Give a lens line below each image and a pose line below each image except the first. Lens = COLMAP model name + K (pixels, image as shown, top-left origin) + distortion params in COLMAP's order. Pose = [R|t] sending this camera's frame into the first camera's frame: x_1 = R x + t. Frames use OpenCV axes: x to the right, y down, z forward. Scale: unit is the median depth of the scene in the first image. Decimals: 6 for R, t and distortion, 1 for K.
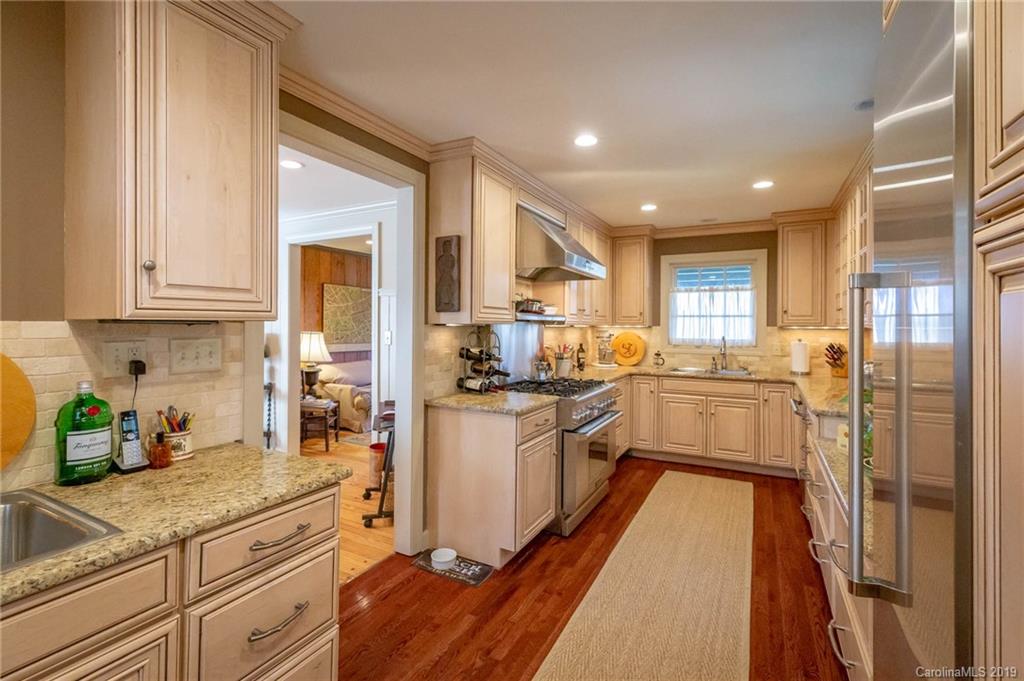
lens RADIAL K [[467.6, 0, 513.0], [0, 467.6, 331.0], [0, 0, 1]] dist [0.002222, 0.000118]
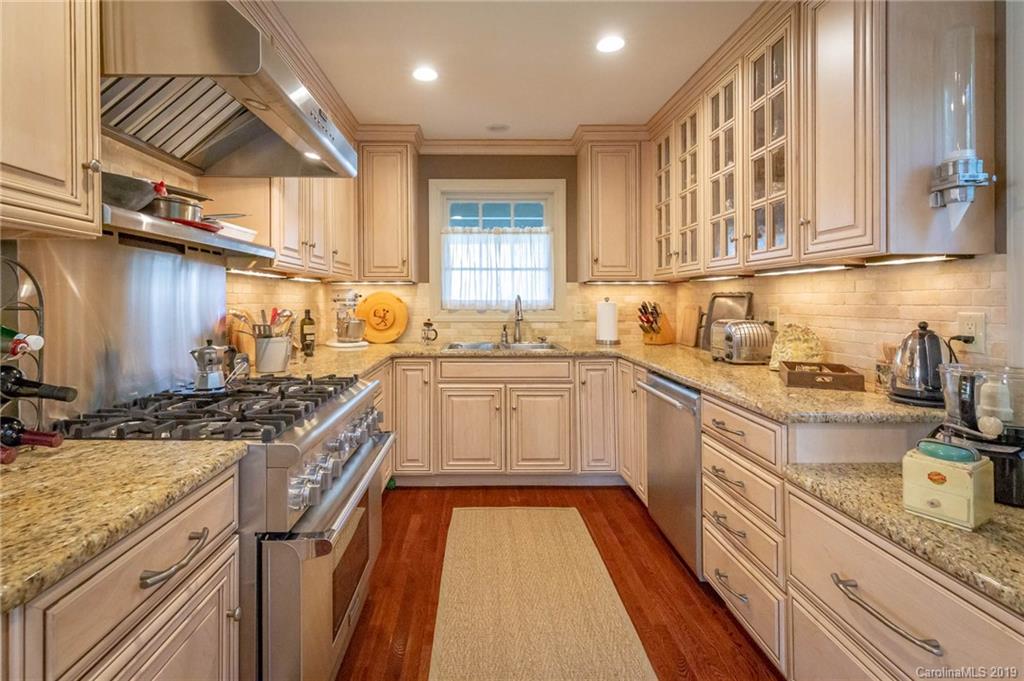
lens RADIAL K [[467.6, 0, 475.7], [0, 467.6, 306.6], [0, 0, 1]] dist [0.002222, 0.000118]
pose [[0.880131, -0.011968, 0.474580, 0.056809], [0.012472, 0.999920, 0.002087, 0.026374], [-0.474567, 0.004082, 0.880210, 0.410905]]
